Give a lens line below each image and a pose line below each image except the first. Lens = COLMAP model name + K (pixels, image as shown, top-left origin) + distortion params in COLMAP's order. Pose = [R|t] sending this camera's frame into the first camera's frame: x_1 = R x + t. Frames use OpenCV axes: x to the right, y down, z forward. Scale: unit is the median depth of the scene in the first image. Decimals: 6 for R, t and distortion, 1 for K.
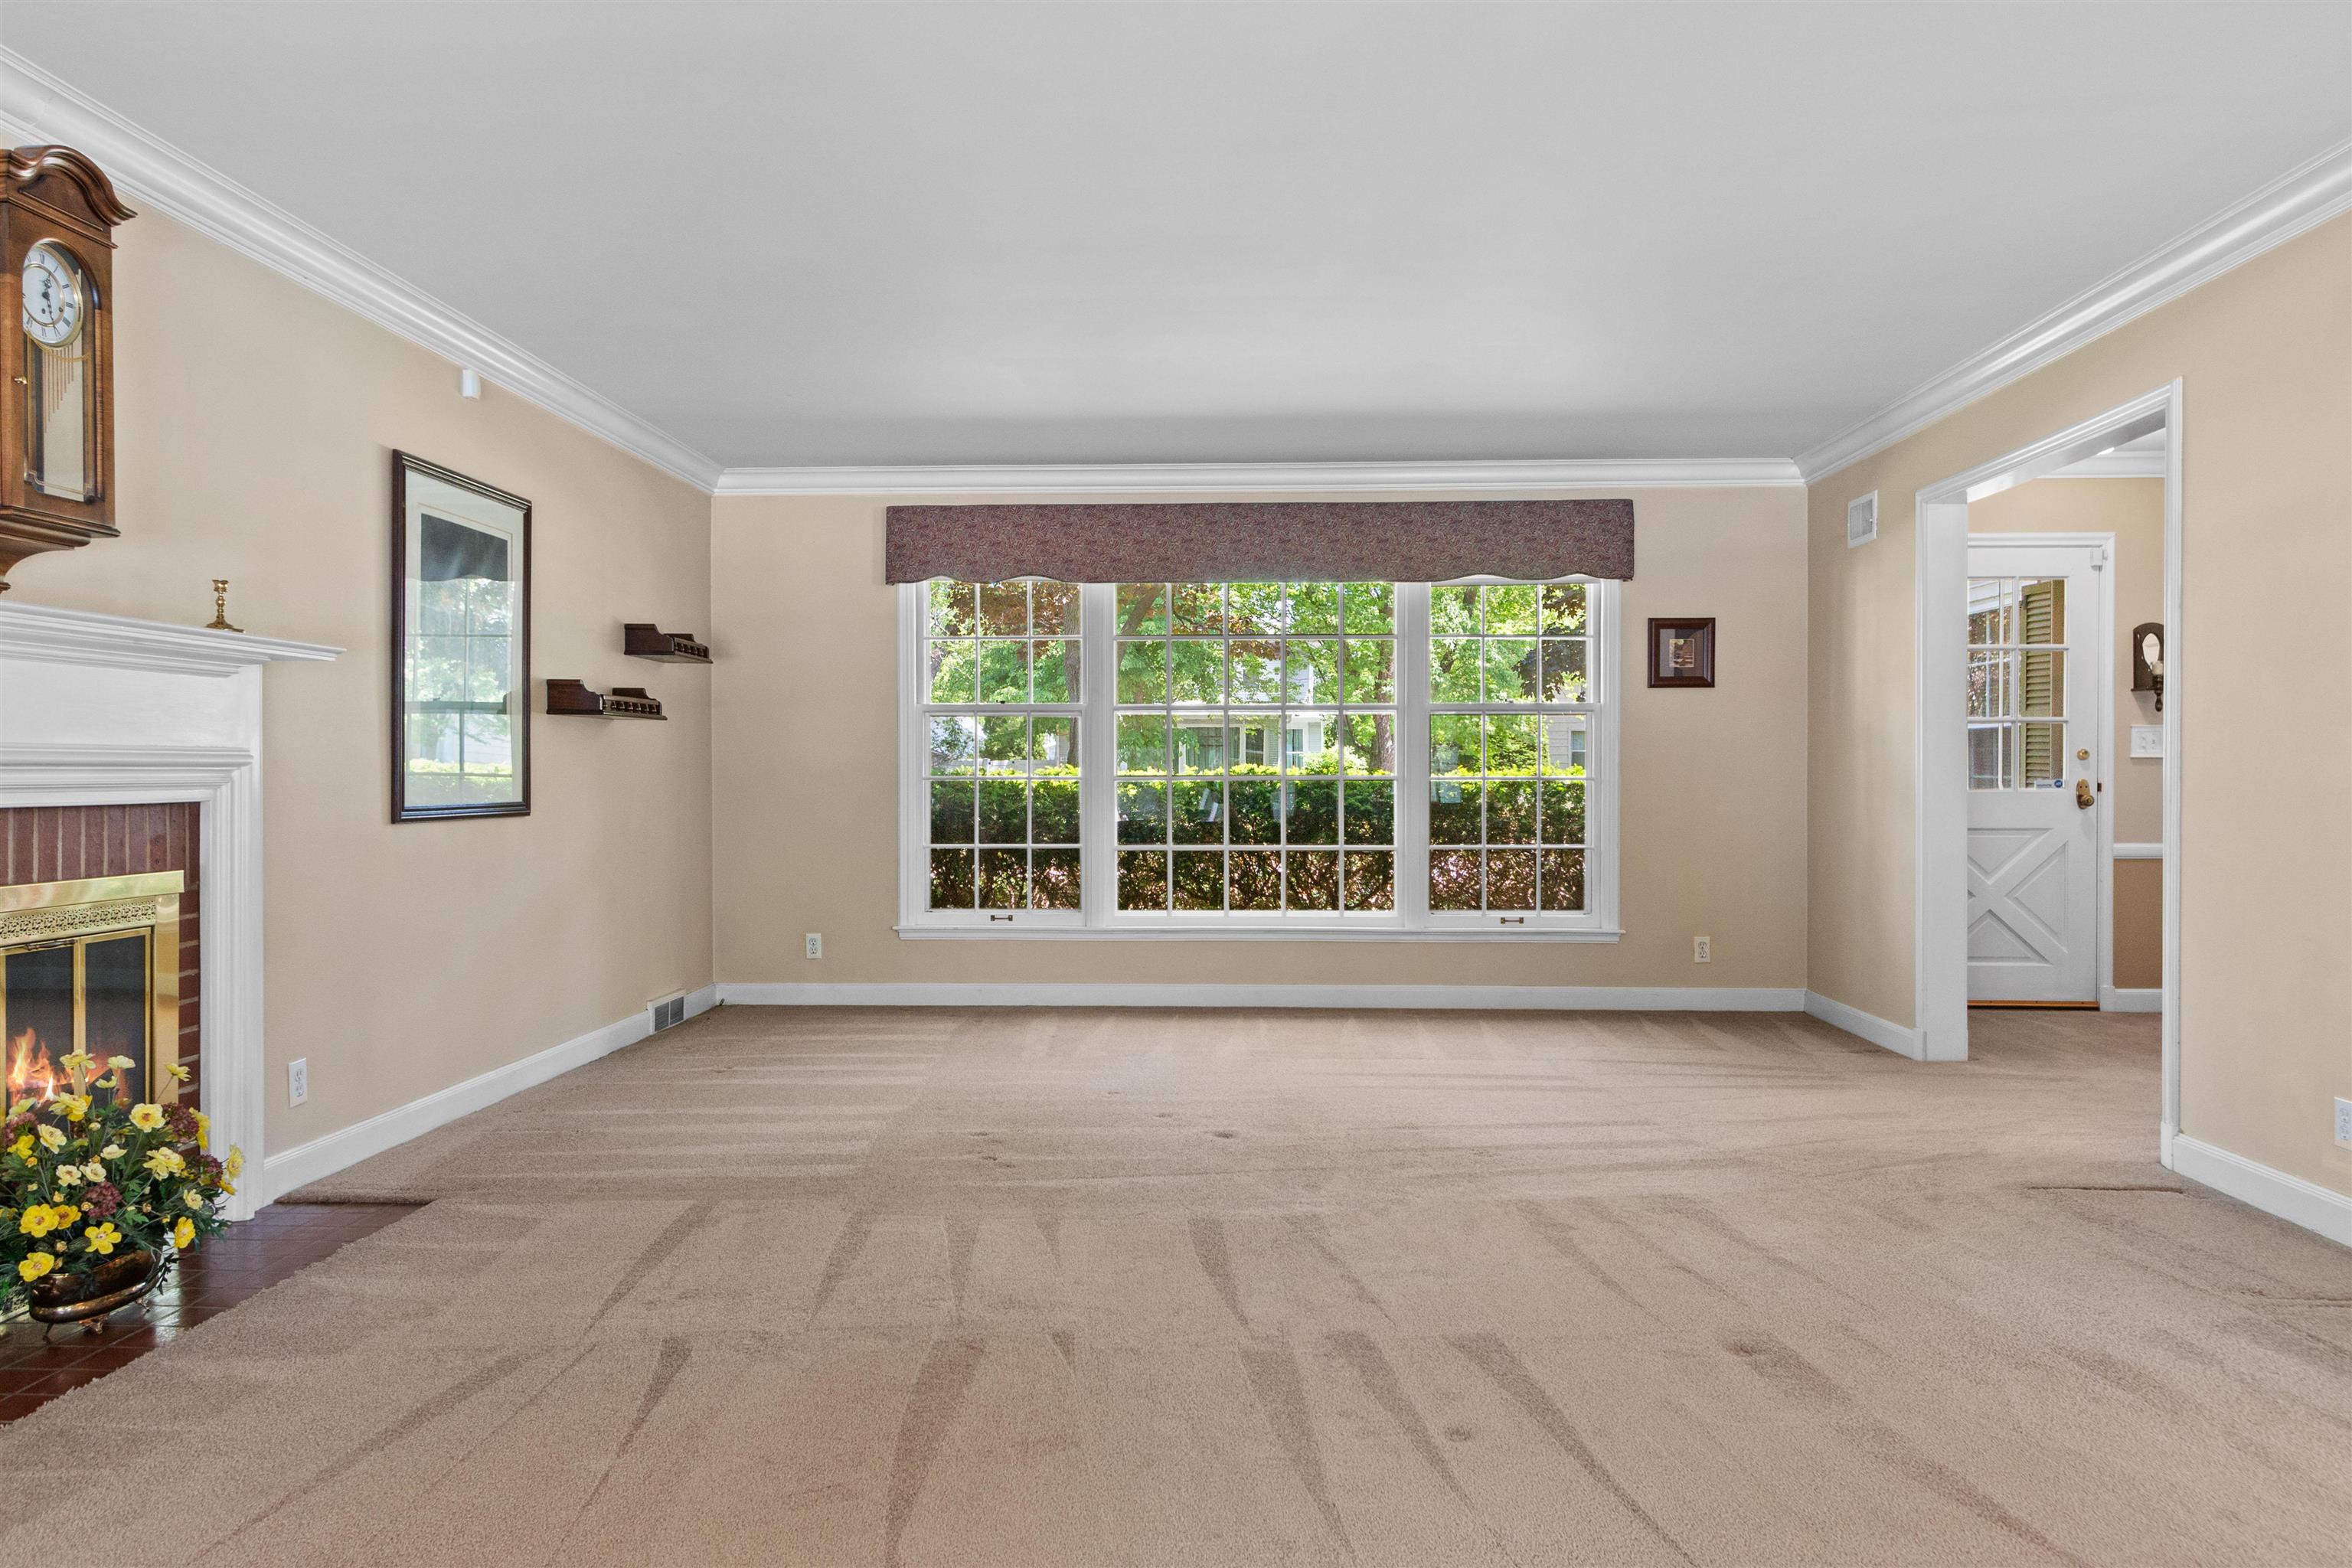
lens RADIAL K [[1607.9, 0, 1173.6], [0, 1607.9, 783.2], [0, 0, 1]] dist [0.001663, -0.001496]
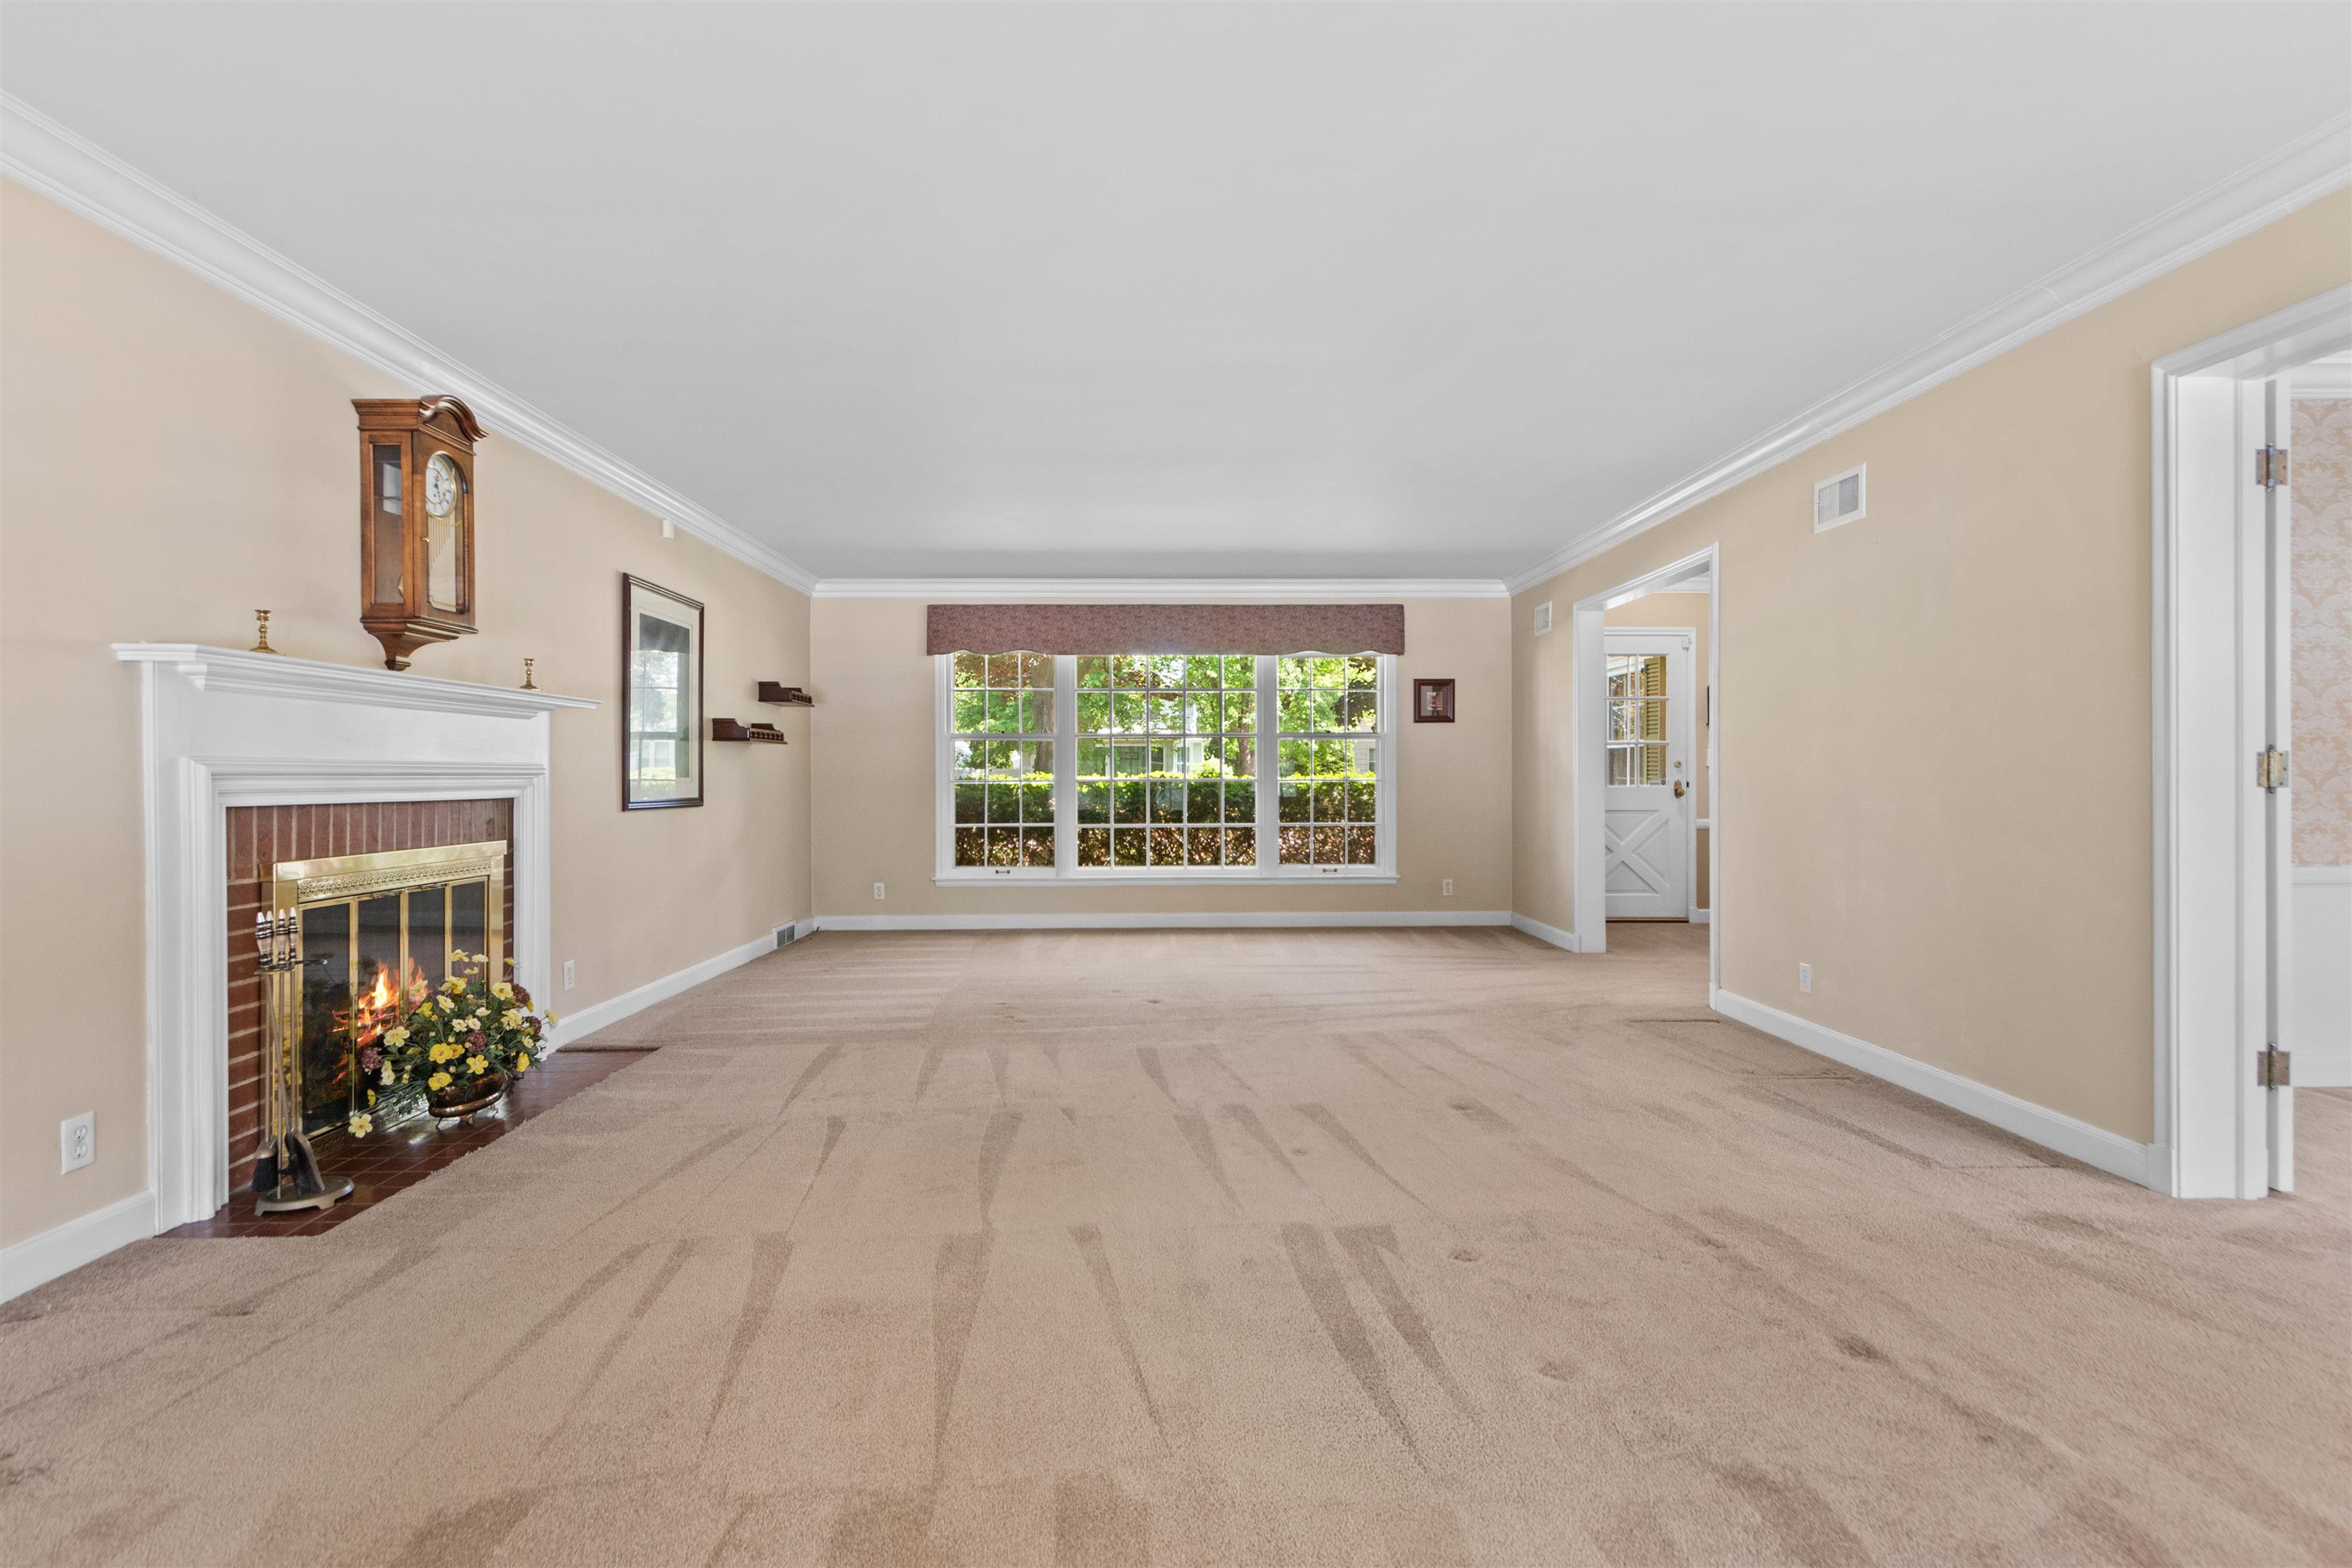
lens RADIAL K [[1123.7, 0, 1179.3], [0, 1123.7, 780.8], [0, 0, 1]] dist [0.000351, -0.000553]
pose [[0.997286, -0.003333, 0.073548, -0.026554], [0.003577, 0.999989, -0.003183, 0.000690], [-0.073536, 0.003437, 0.997287, -0.134010]]
